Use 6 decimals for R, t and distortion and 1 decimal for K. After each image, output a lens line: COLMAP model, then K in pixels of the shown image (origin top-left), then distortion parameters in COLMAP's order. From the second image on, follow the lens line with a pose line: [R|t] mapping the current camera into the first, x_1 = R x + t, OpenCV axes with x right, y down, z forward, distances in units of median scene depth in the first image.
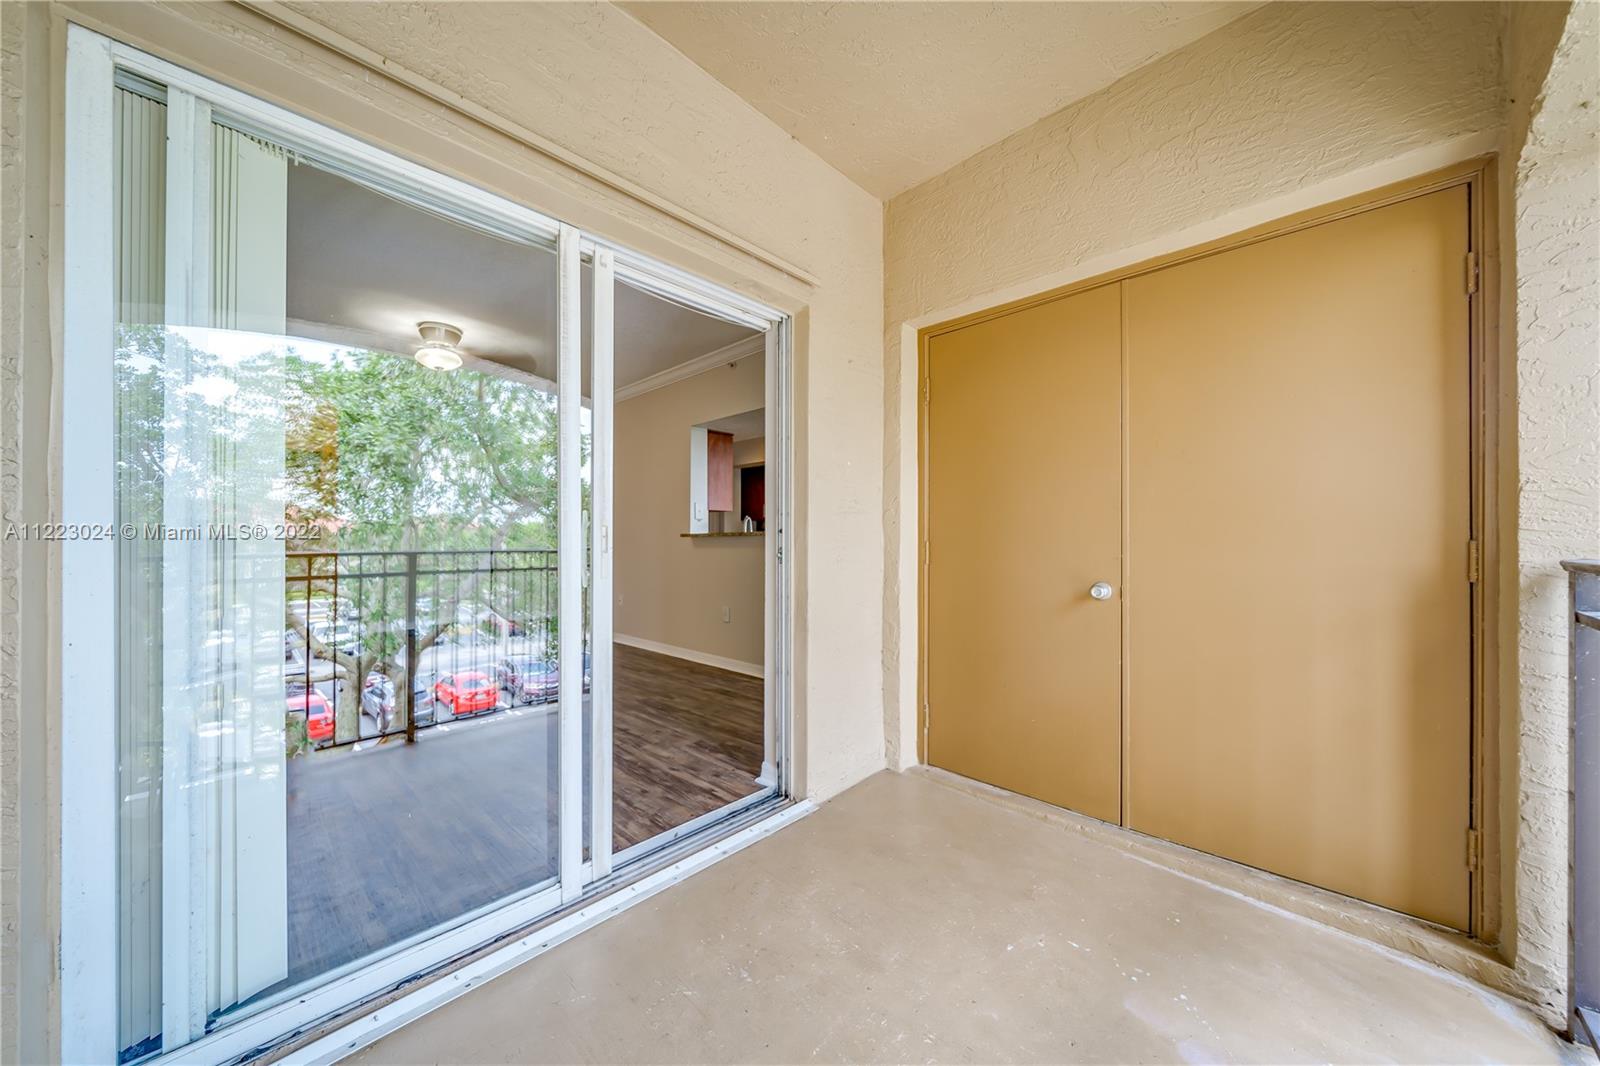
lens RADIAL K [[557.3, 0, 802.8], [0, 557.3, 540.0], [0, 0, 1]] dist [-0.007249, 0.000377]
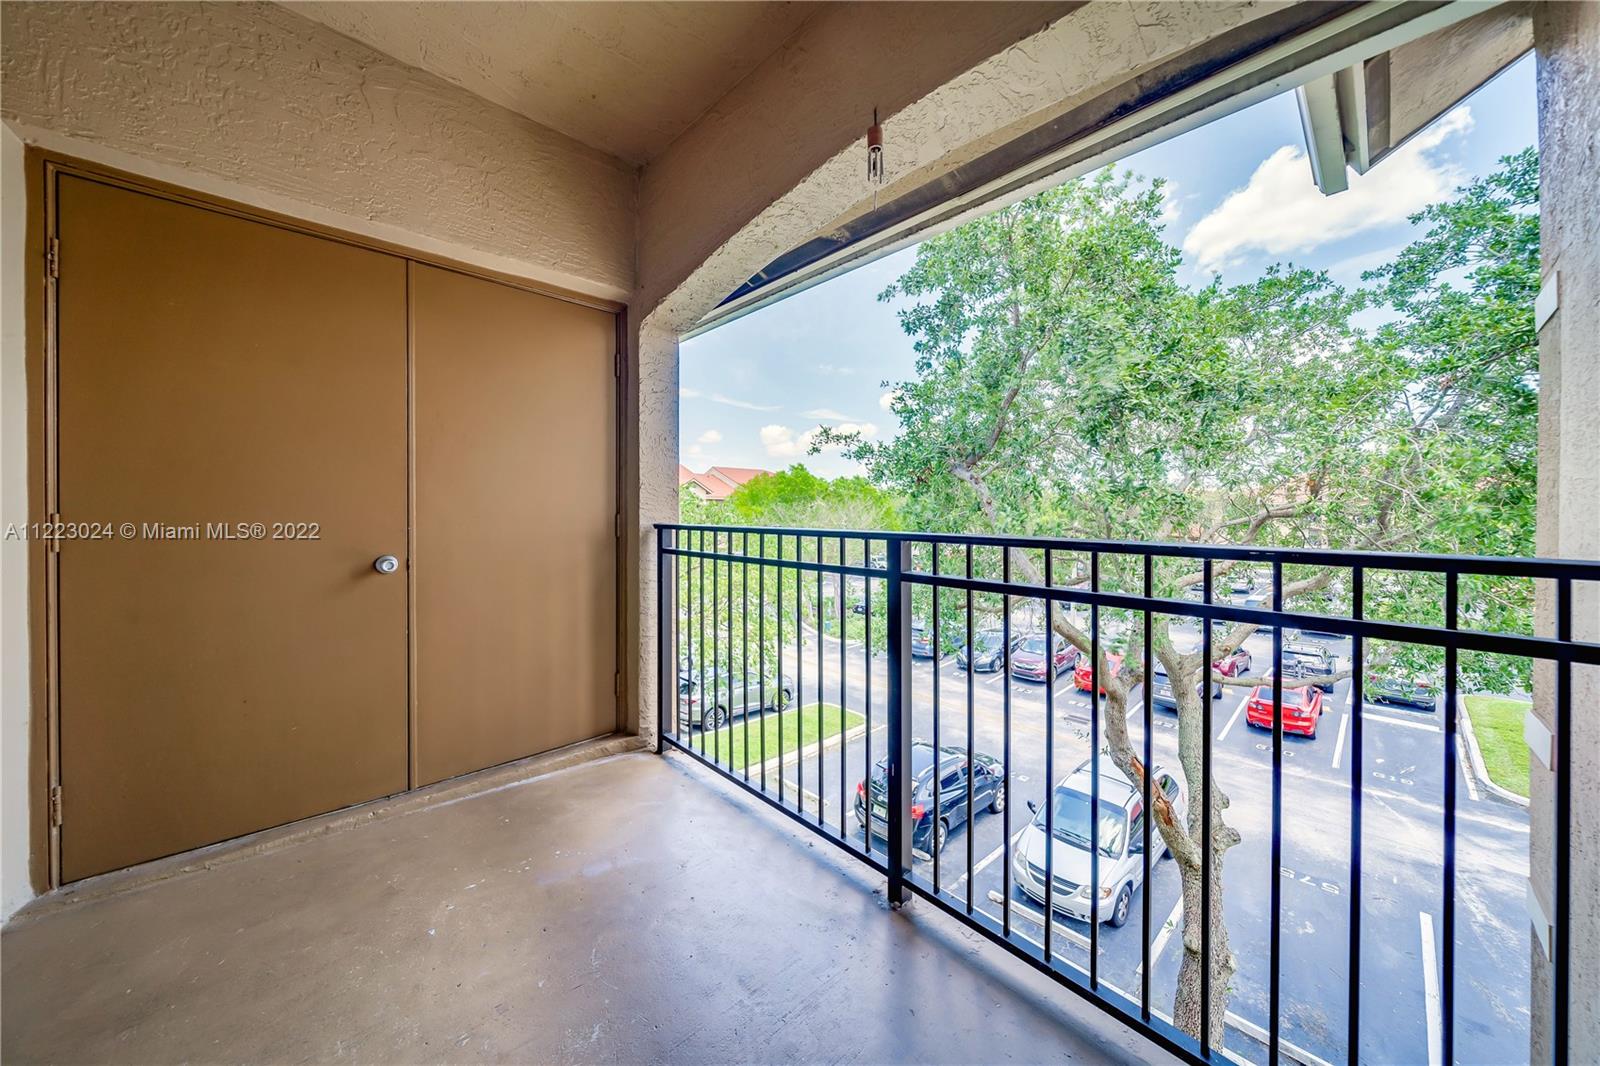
lens RADIAL K [[557.3, 0, 788.2], [0, 557.3, 514.5], [0, 0, 1]] dist [-0.007249, 0.000377]
pose [[0.057390, -0.001608, 0.998351, -0.535531], [-0.004227, 0.999989, 0.001854, -0.001167], [-0.998343, -0.004326, 0.057382, 0.311827]]
